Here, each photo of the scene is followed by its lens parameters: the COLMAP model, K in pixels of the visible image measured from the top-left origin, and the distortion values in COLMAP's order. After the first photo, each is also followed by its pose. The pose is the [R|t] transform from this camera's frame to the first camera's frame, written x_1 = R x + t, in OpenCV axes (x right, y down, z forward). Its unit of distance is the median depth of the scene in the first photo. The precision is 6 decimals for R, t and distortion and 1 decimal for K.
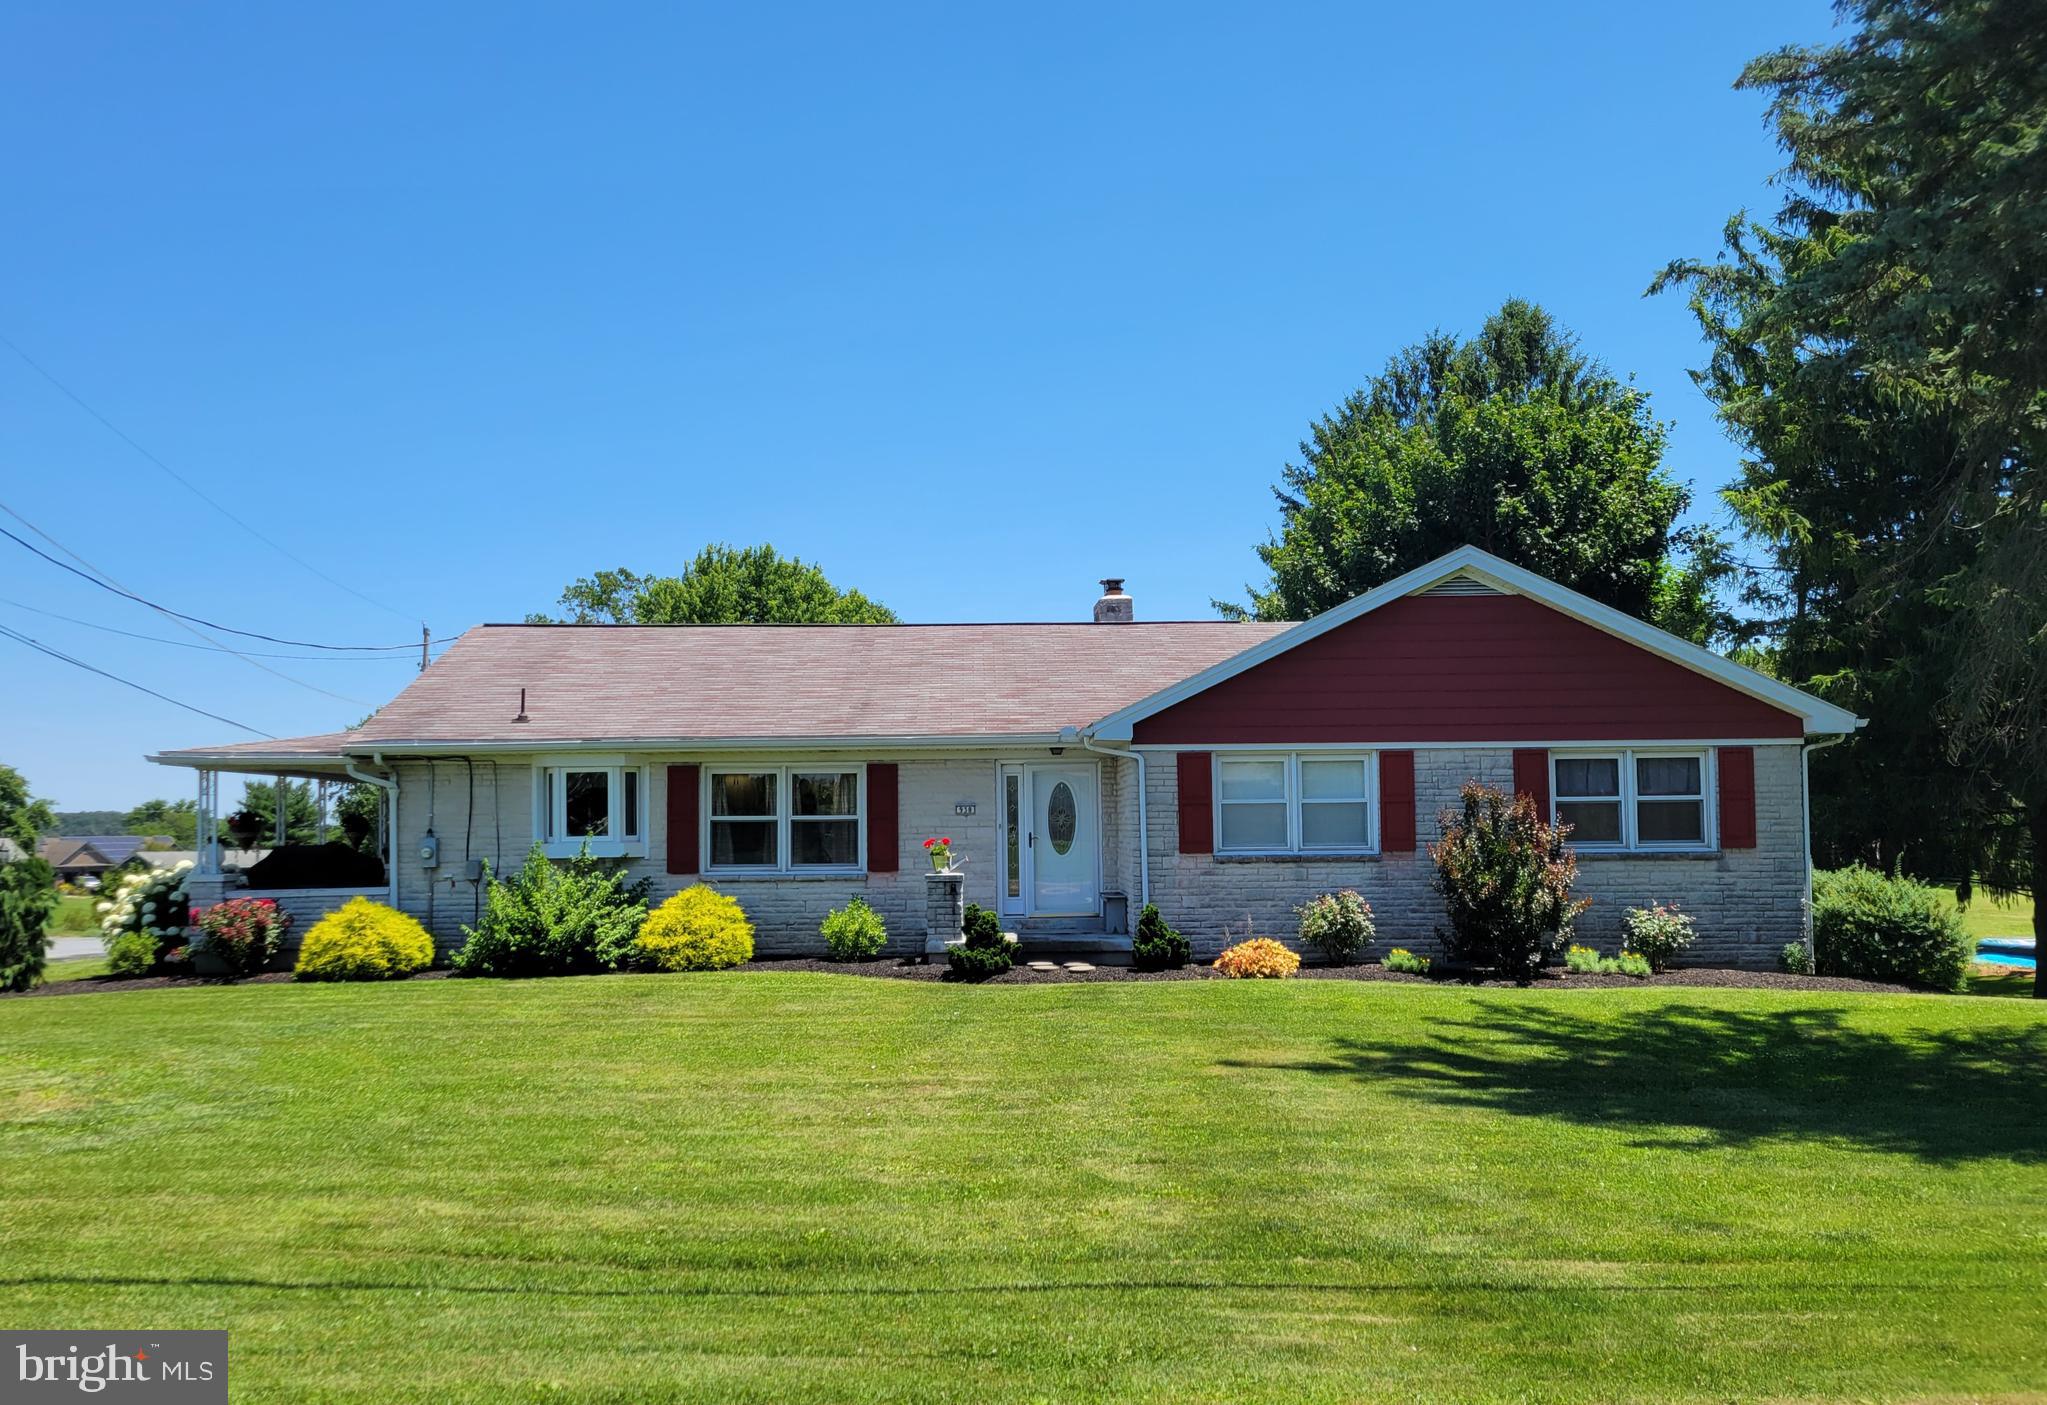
lens RADIAL K [[1597.7, 0, 973.8], [0, 1597.7, 749.3], [0, 0, 1]] dist [0.051892, 0.000969]
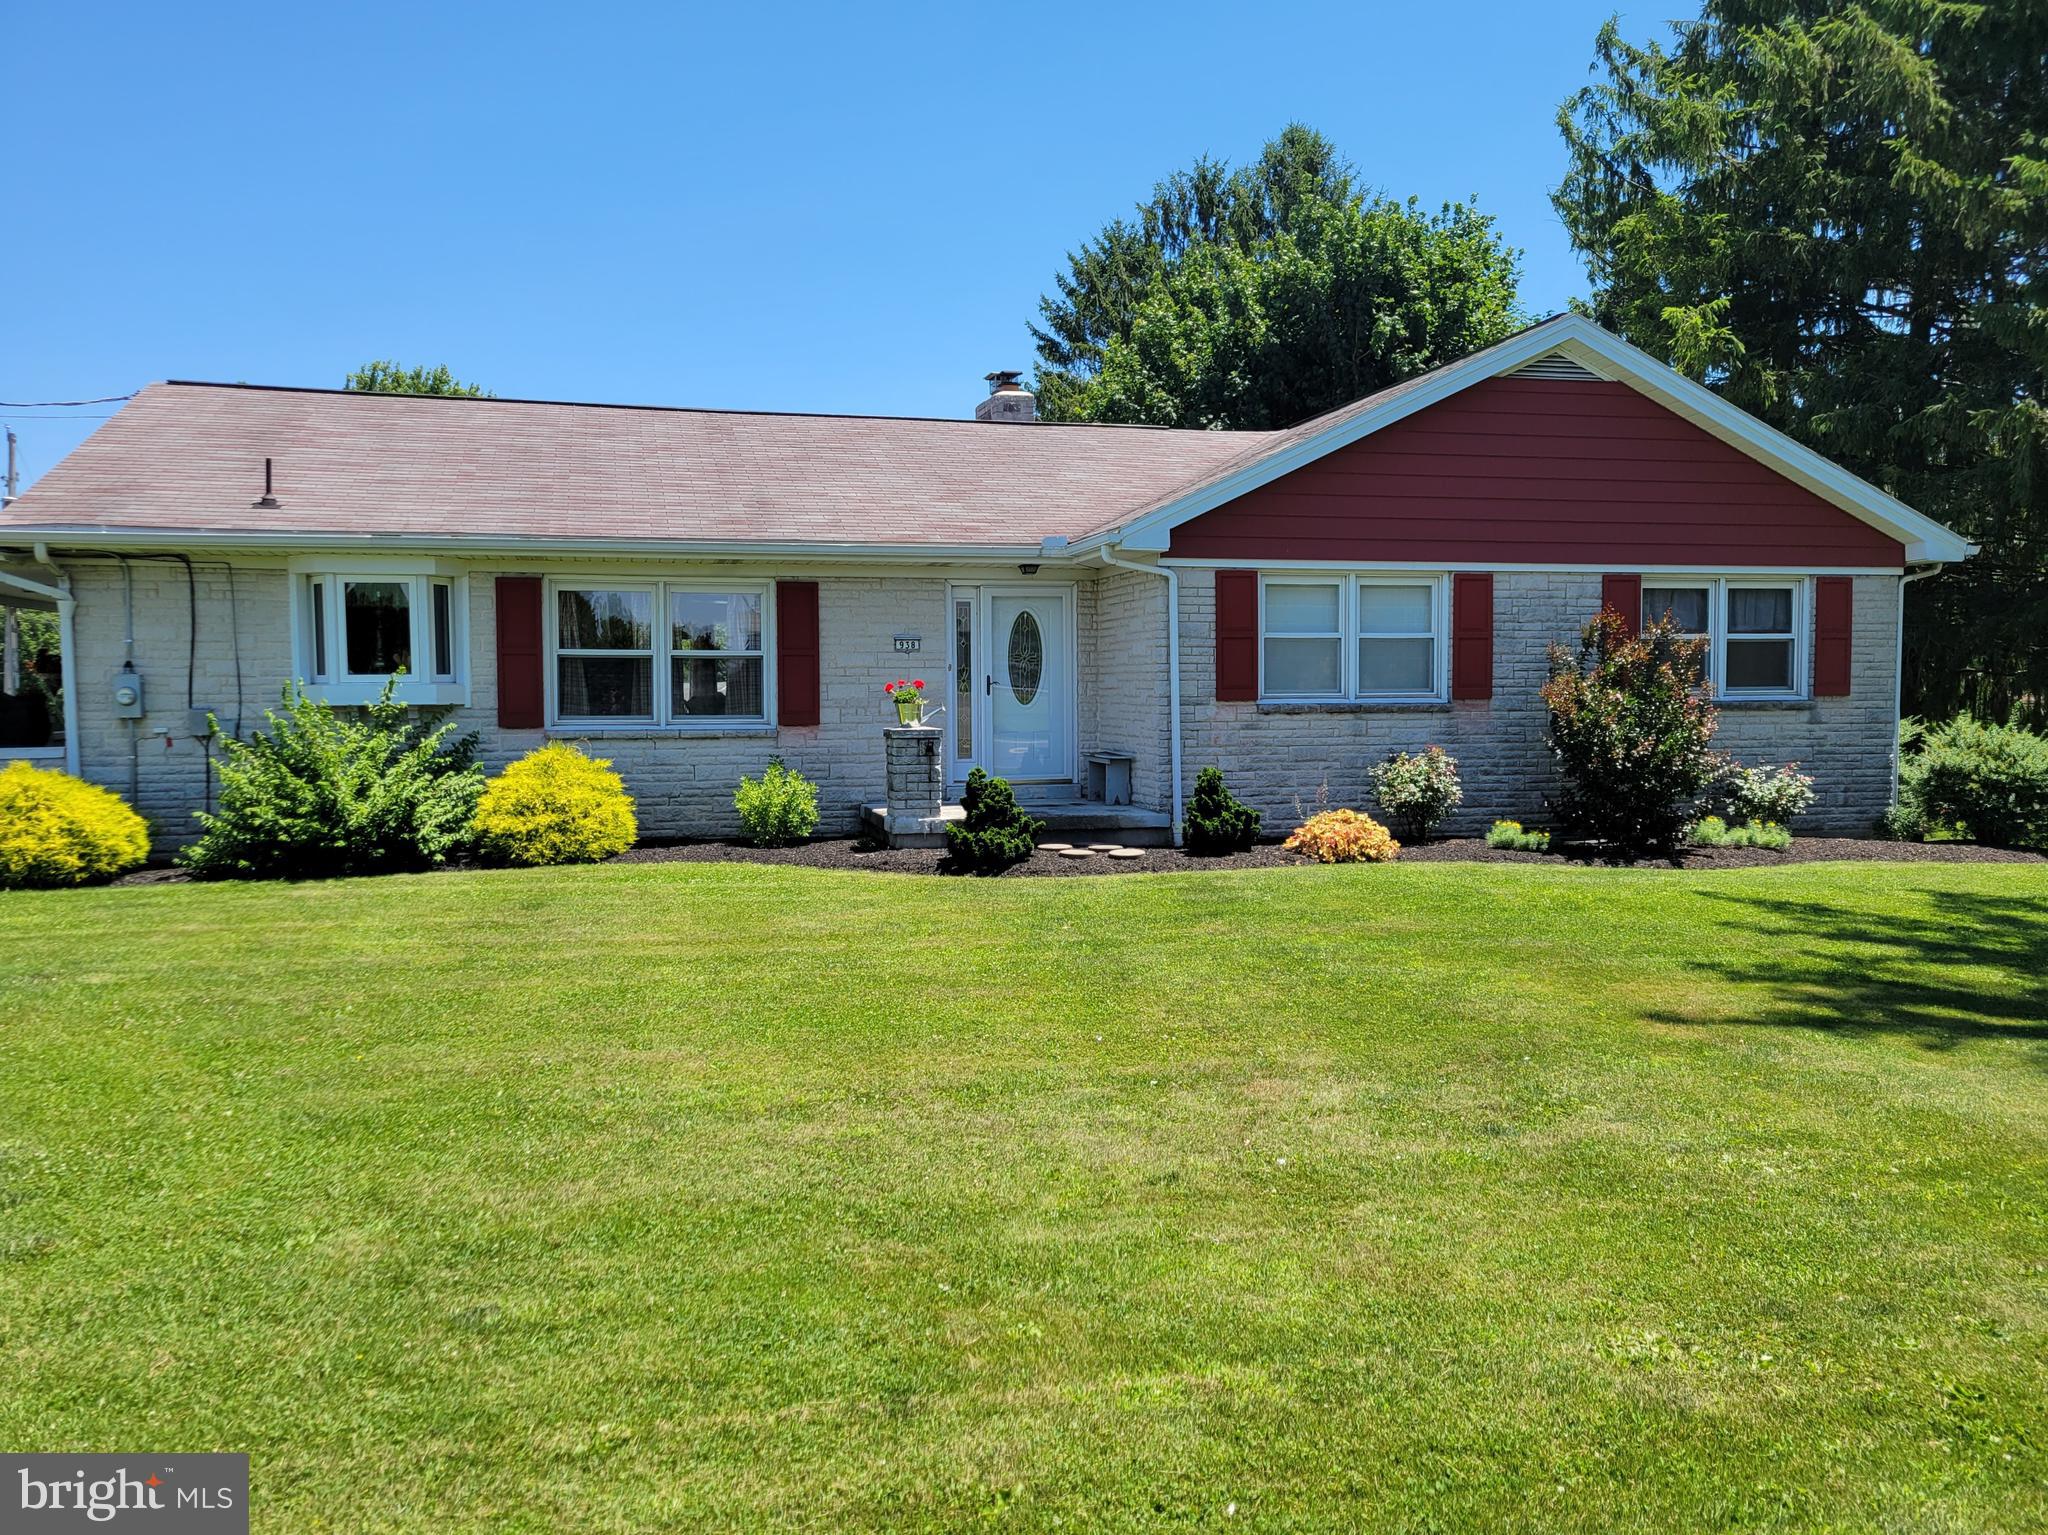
lens RADIAL K [[1571.7, 0, 980.5], [0, 1571.7, 756.0], [0, 0, 1]] dist [0.051689, 0.004265]
pose [[0.973177, -0.003879, 0.230025, -0.153903], [-0.016878, 0.995960, 0.088198, 0.025649], [-0.229437, -0.089715, 0.969180, 0.281405]]
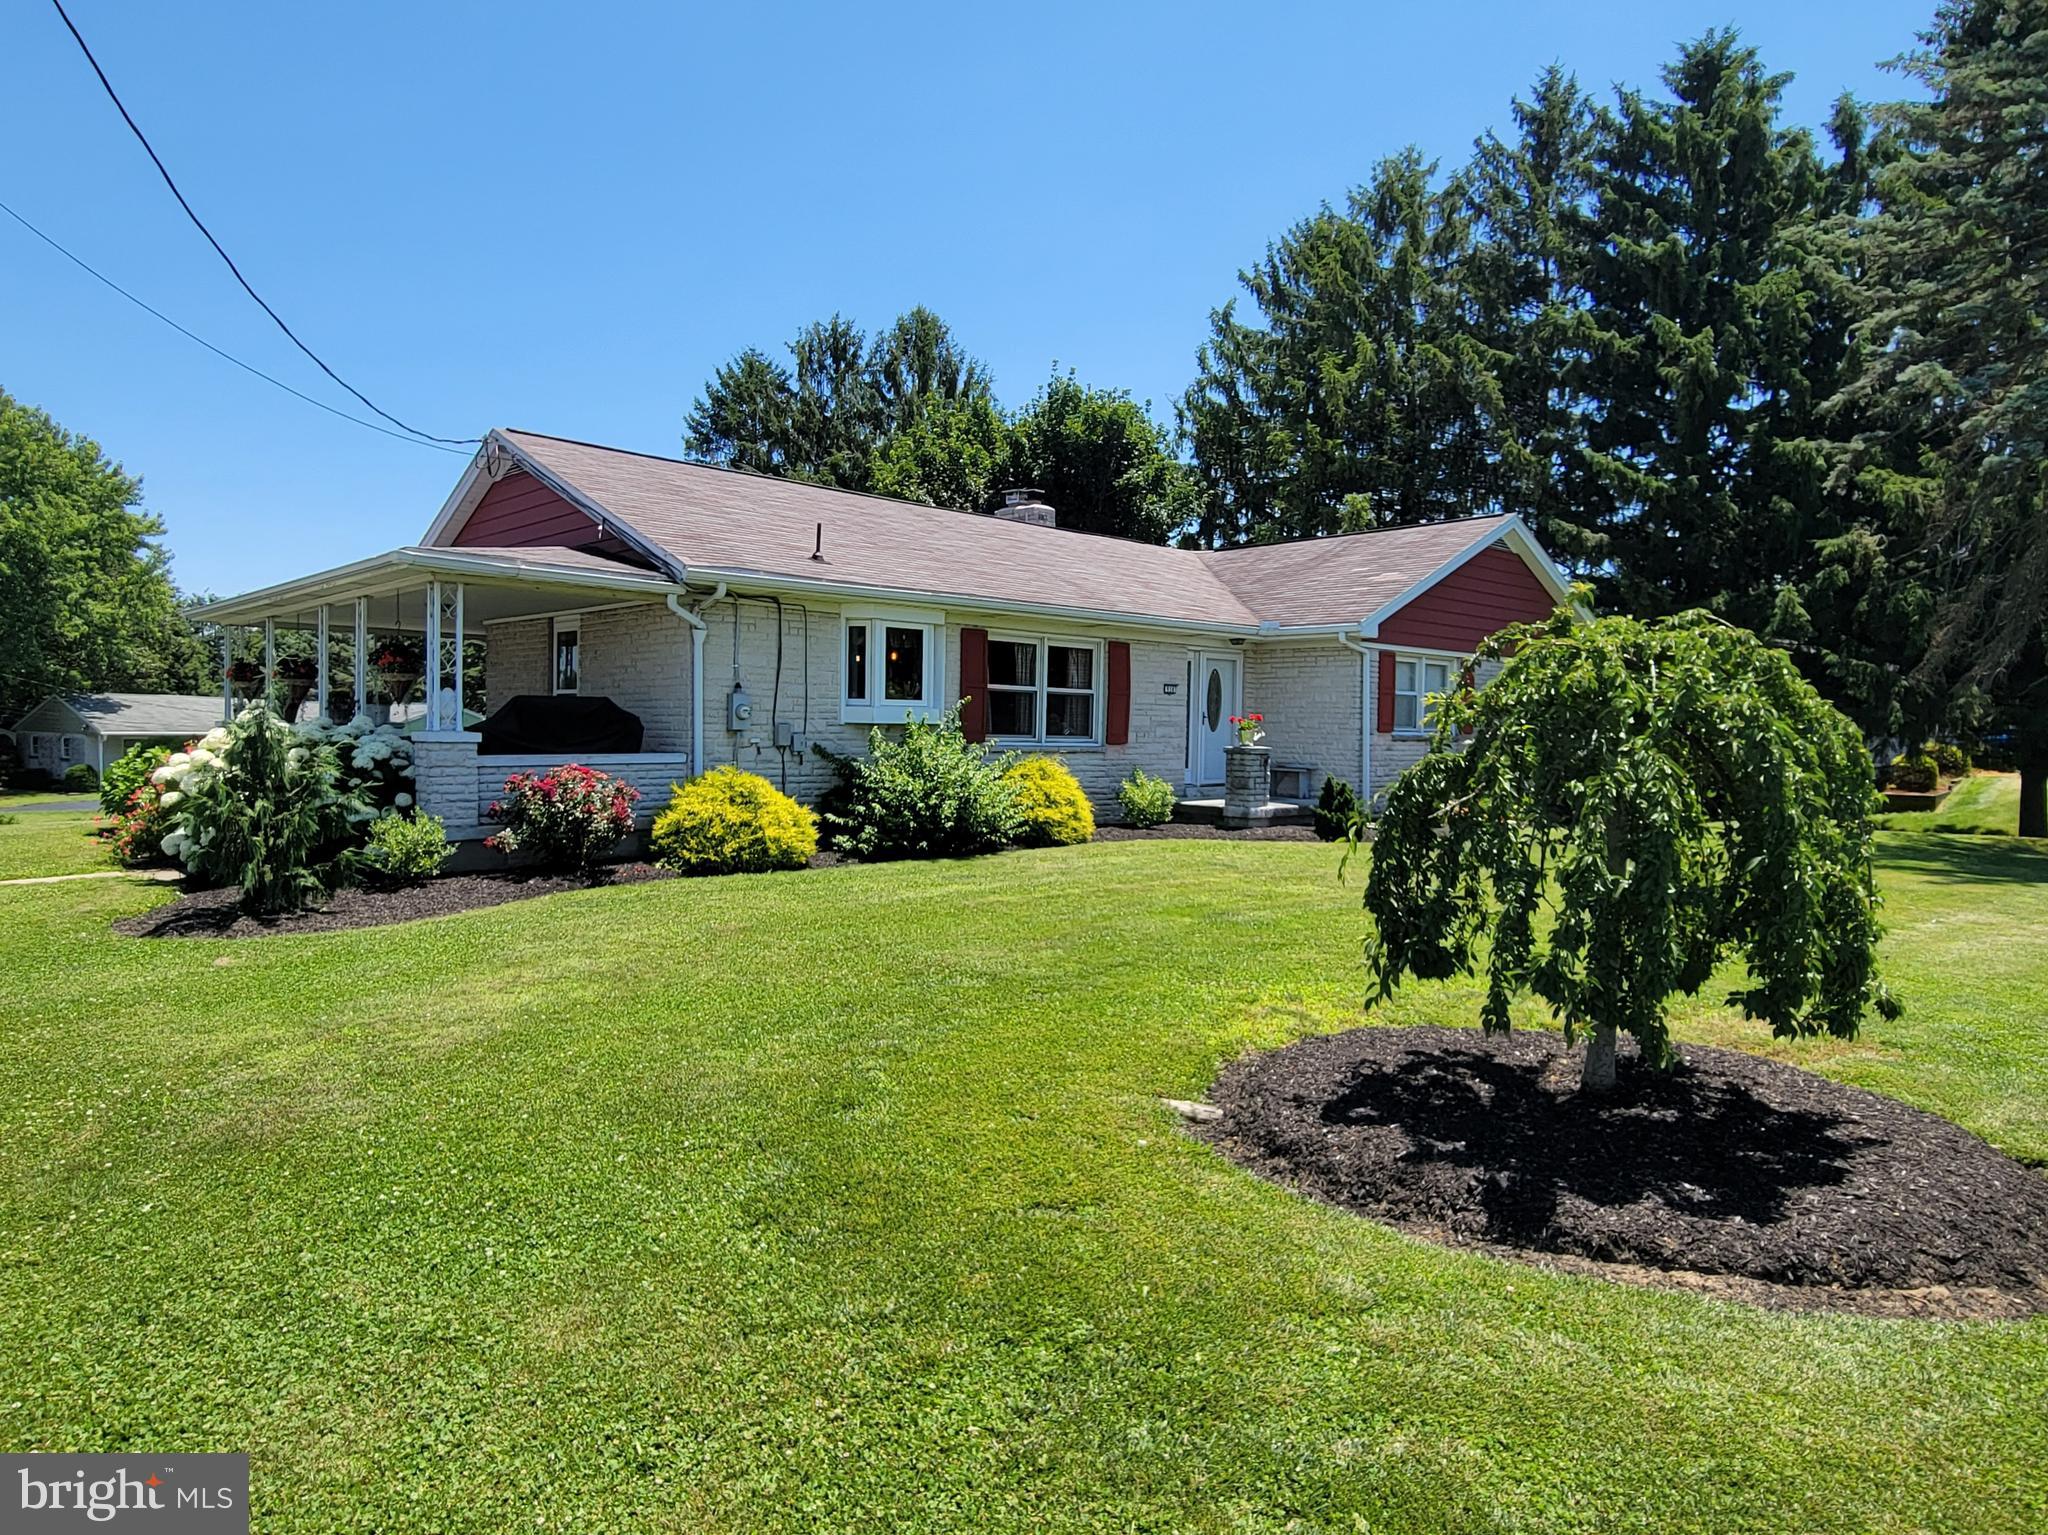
lens RADIAL K [[1250.1, 0, 1024.0], [0, 1250.1, 767.5], [0, 0, 1]] dist [0.007777, -0.001297]
pose [[0.740734, 0.002630, 0.671793, -0.700338], [-0.060445, 0.996197, 0.062748, 0.046632], [-0.669073, -0.087086, 0.738077, 0.462380]]
